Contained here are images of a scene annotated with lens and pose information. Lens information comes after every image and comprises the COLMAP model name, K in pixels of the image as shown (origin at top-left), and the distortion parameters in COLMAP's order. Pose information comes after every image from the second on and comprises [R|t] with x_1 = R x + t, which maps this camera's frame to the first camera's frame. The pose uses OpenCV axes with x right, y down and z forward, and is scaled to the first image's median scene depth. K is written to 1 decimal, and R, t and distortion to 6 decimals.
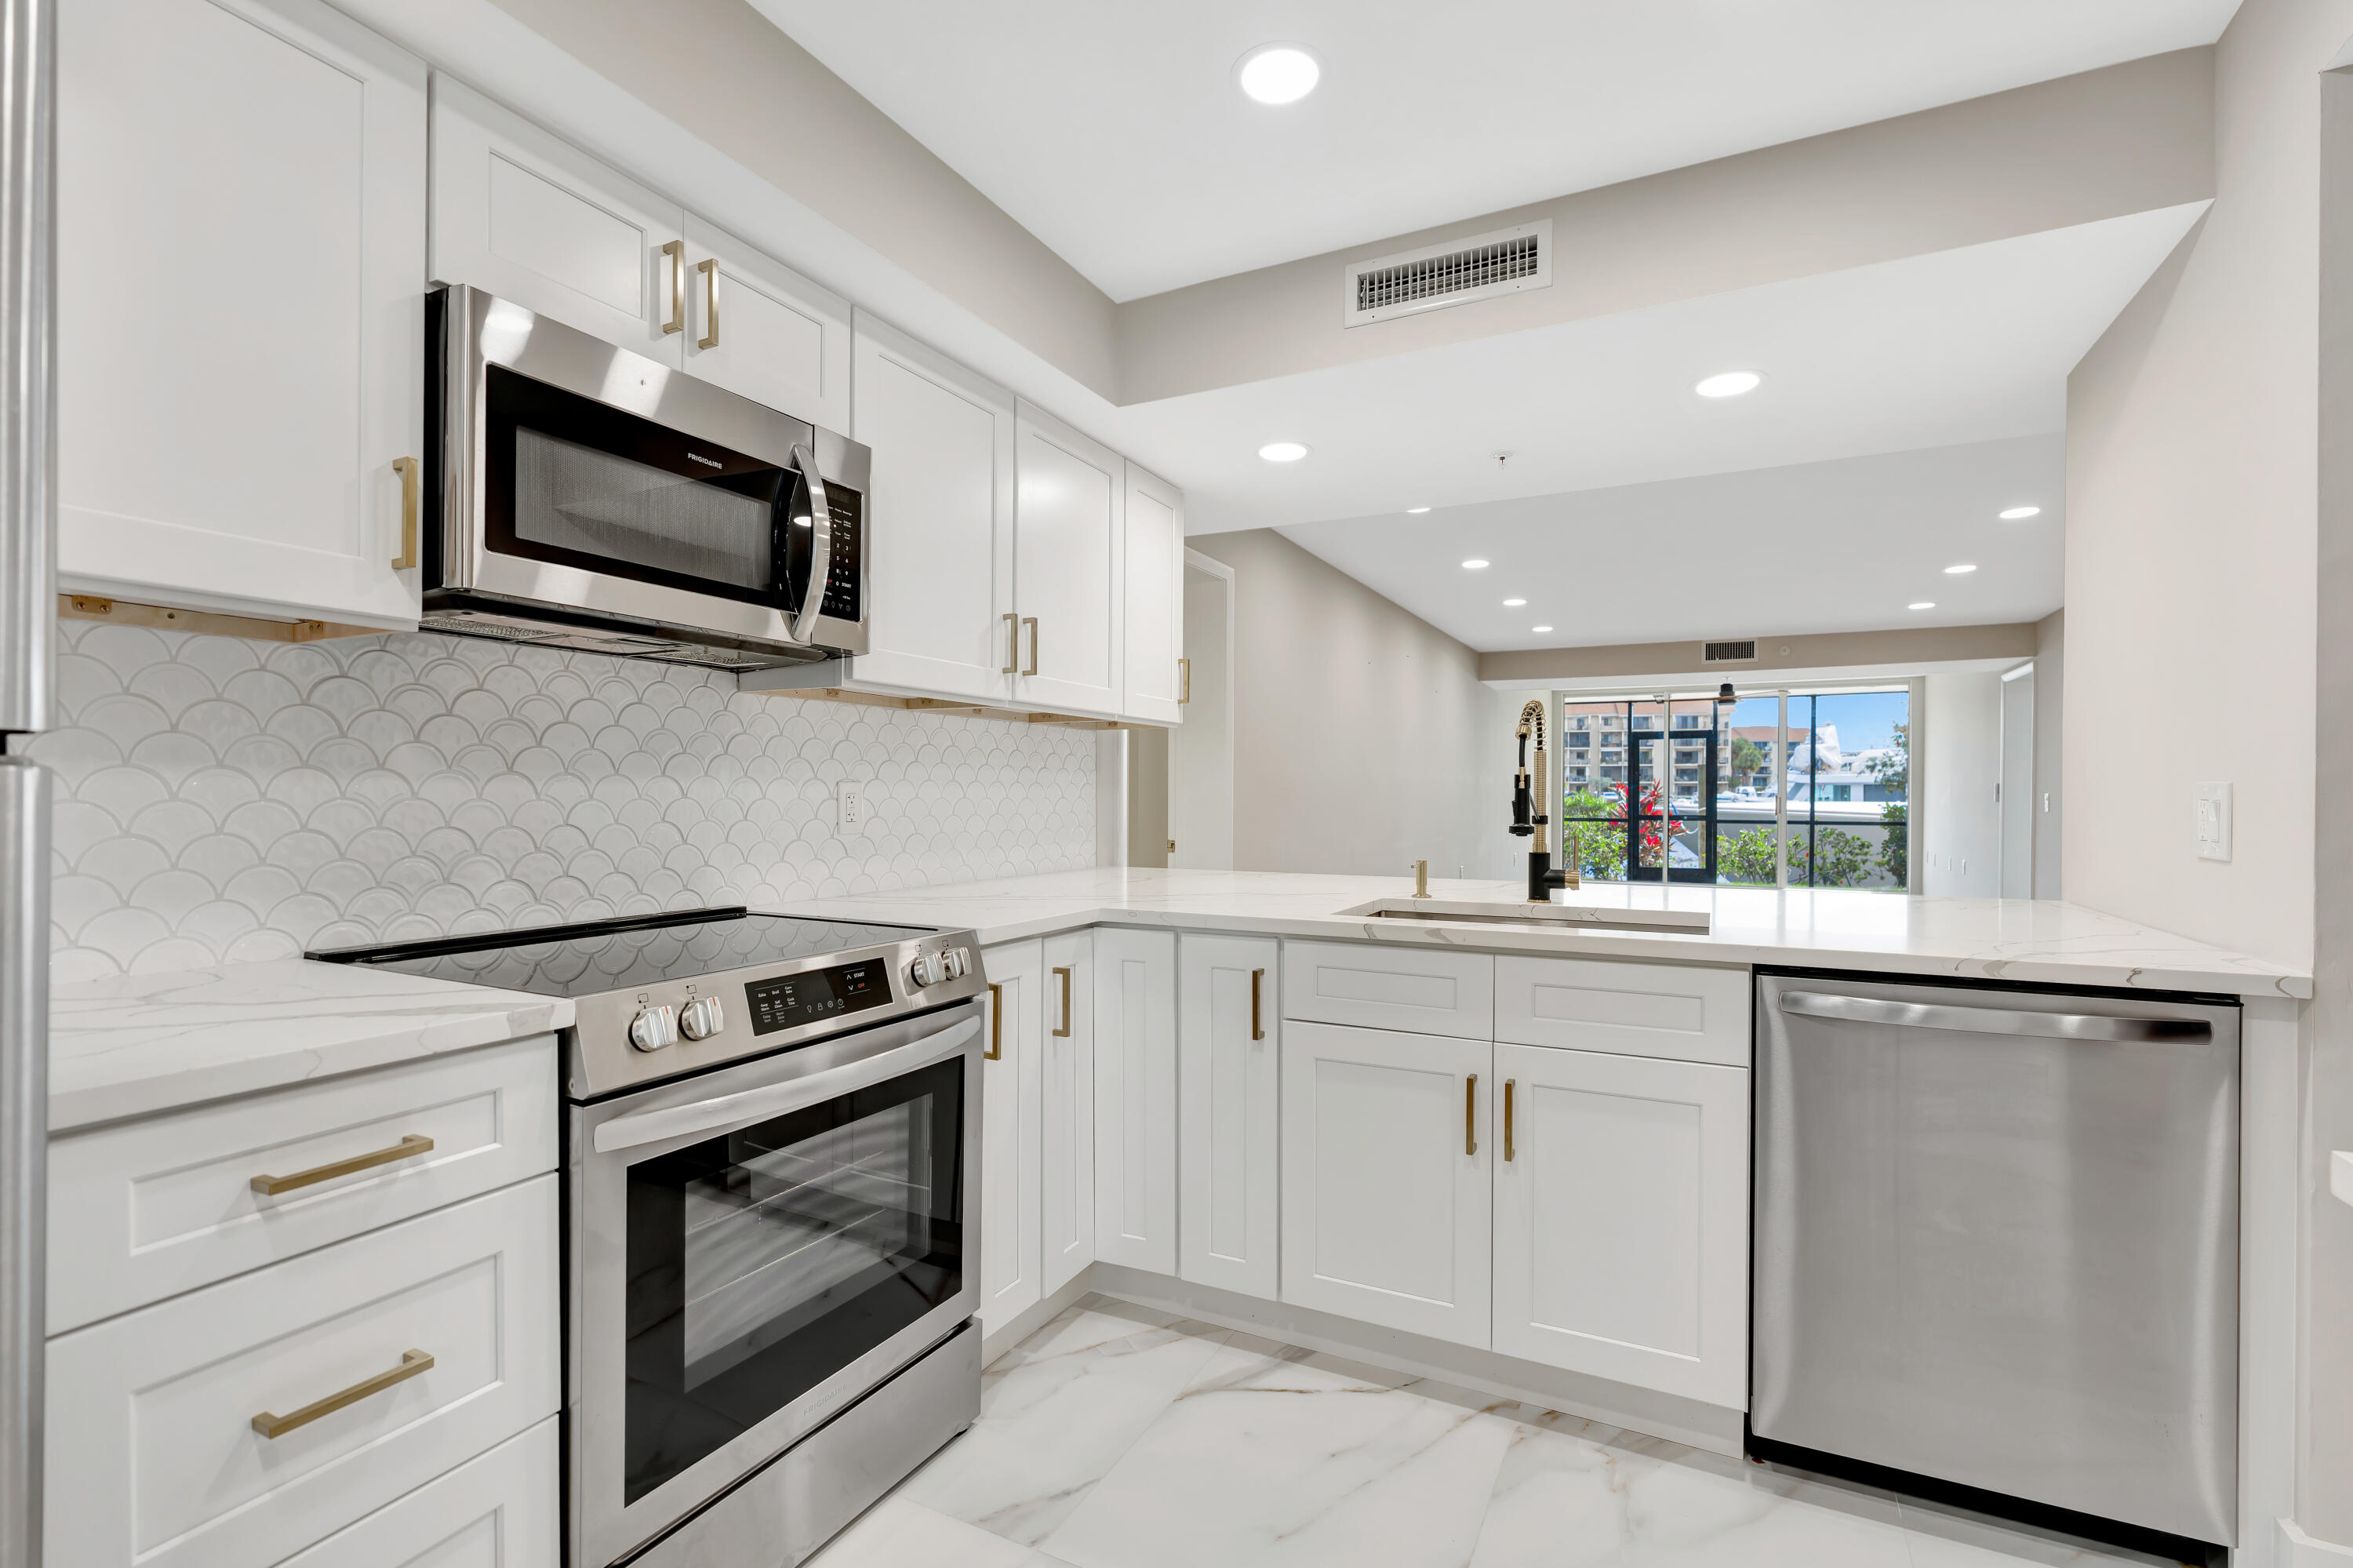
lens RADIAL K [[1078.7, 0, 1159.8], [0, 1078.7, 799.2], [0, 0, 1]] dist [-0.004314, 0.001241]
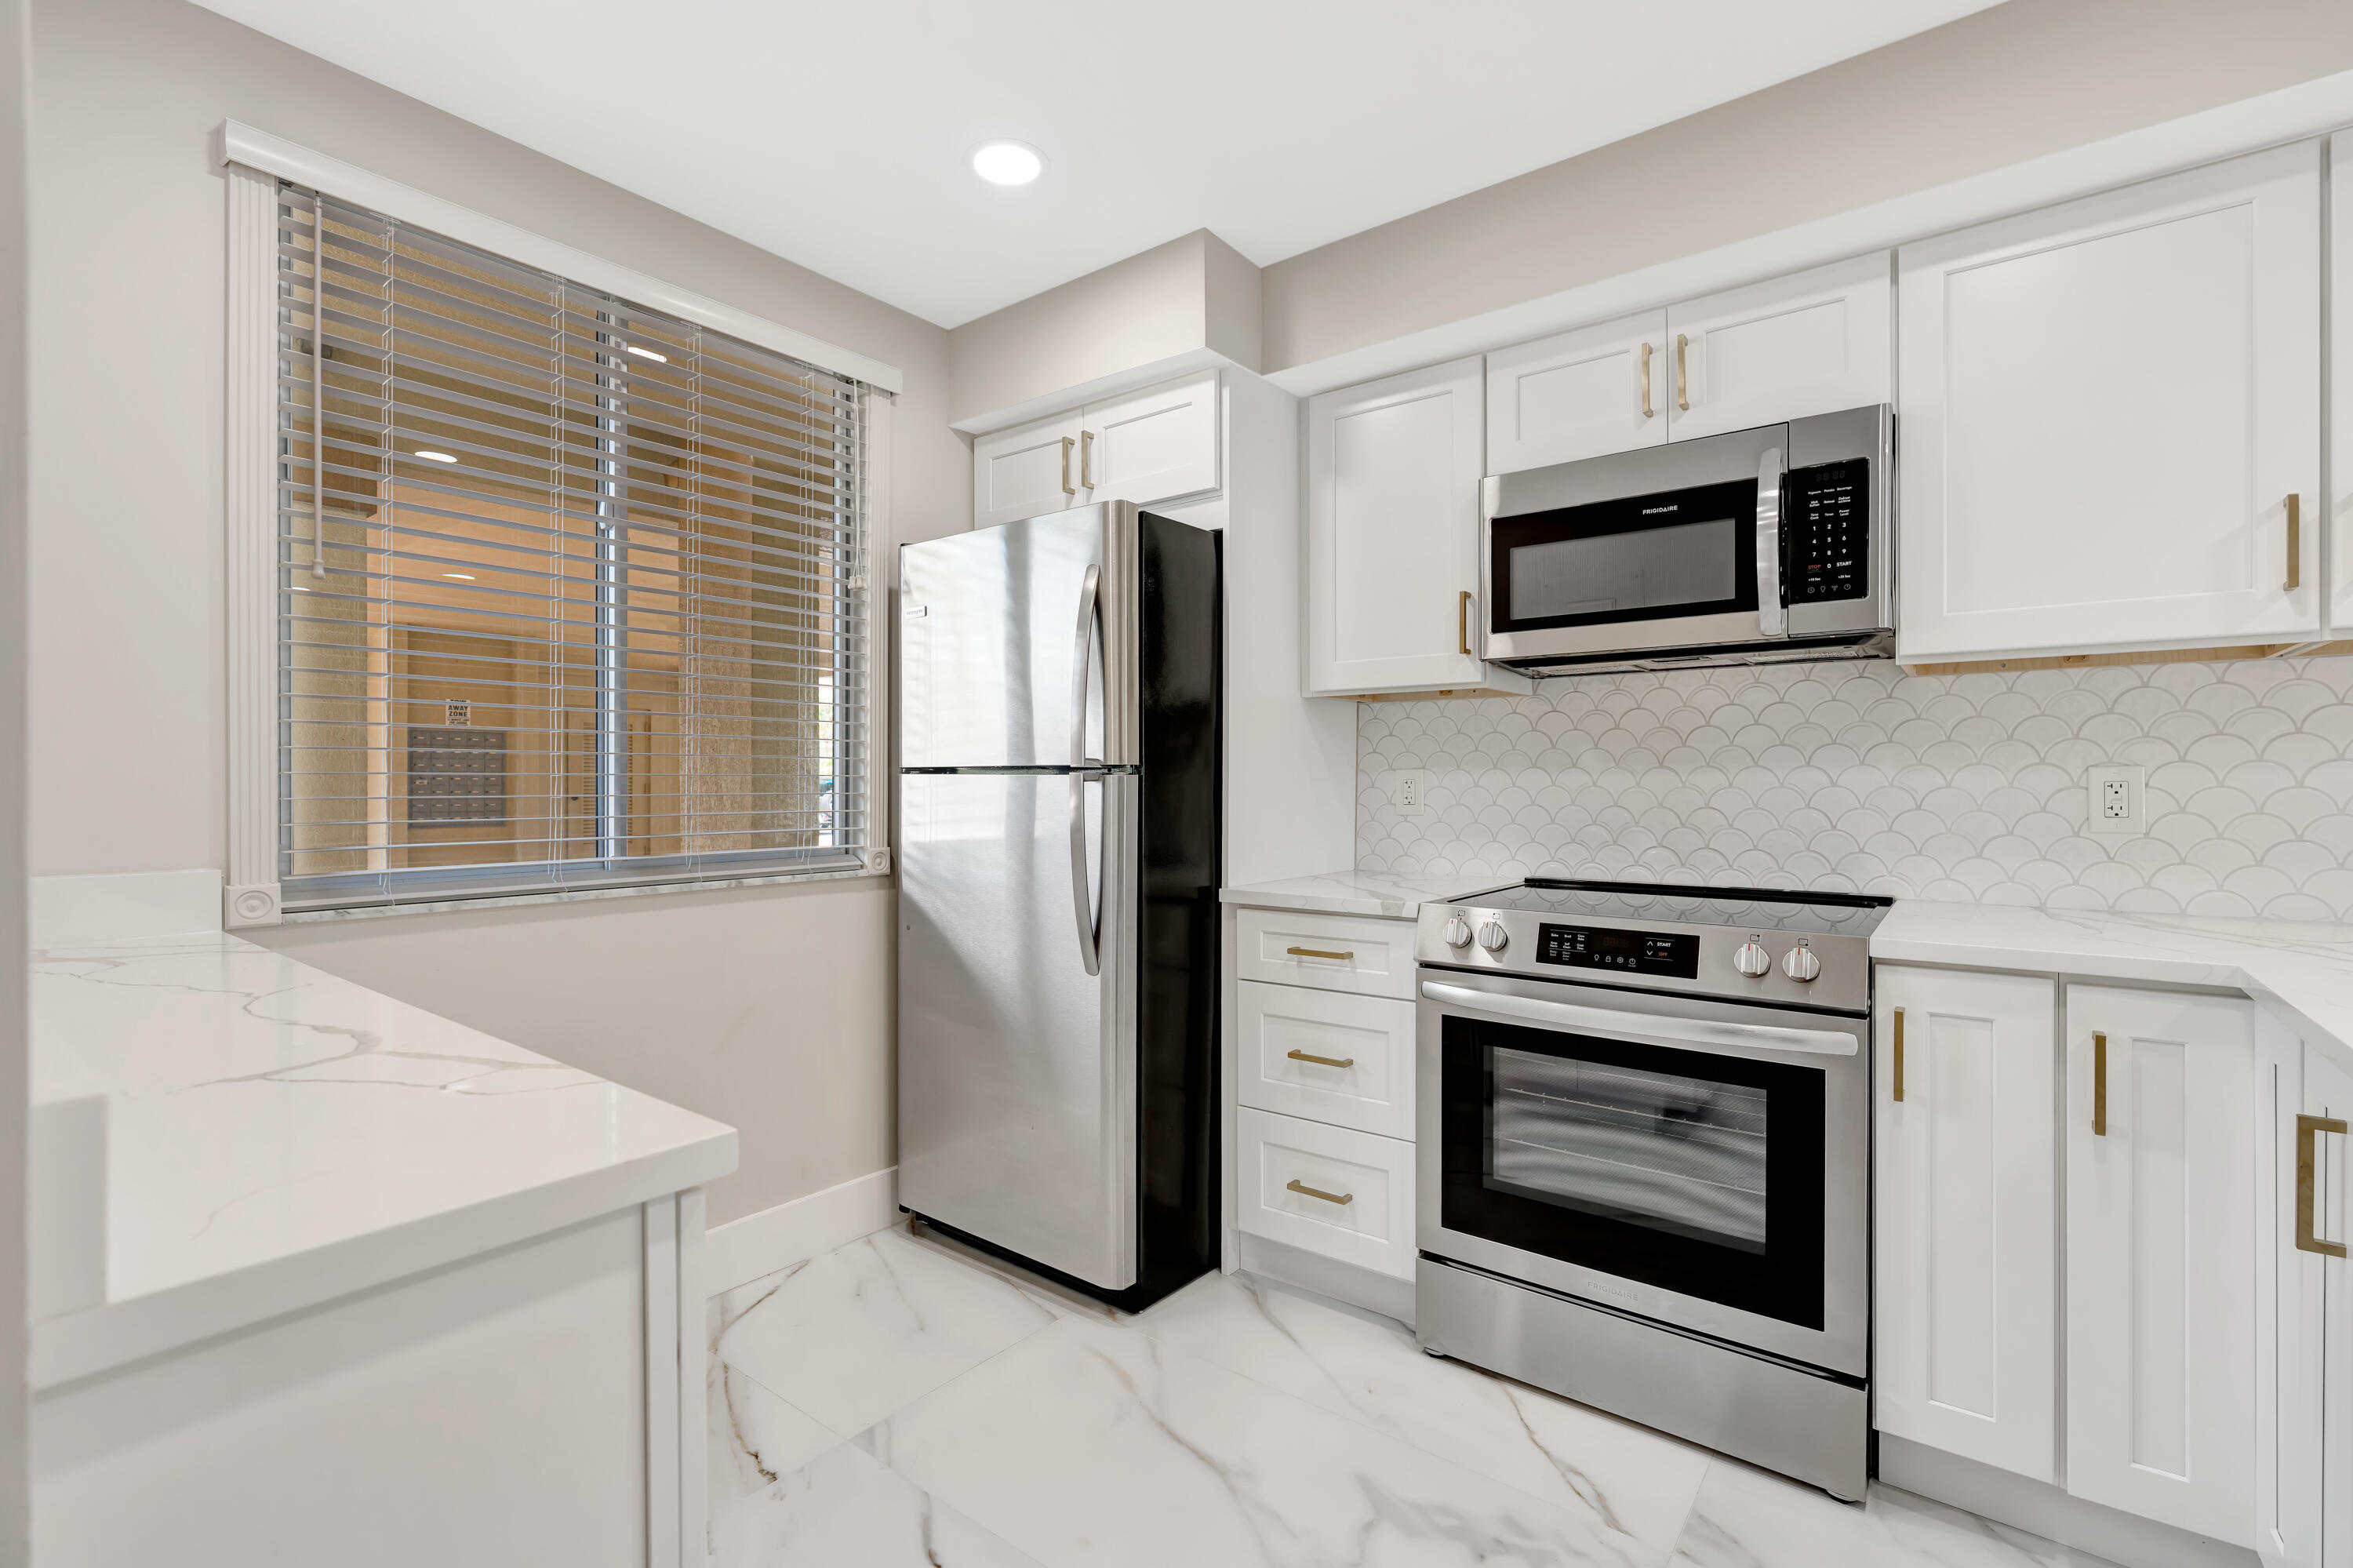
lens RADIAL K [[1078.7, 0, 1173.6], [0, 1078.7, 780.5], [0, 0, 1]] dist [-0.004314, 0.001241]
pose [[-0.209435, -0.005571, -0.977807, 0.805293], [-0.004545, 0.999979, -0.004724, 0.001210], [0.977812, 0.003455, -0.209456, 0.649743]]
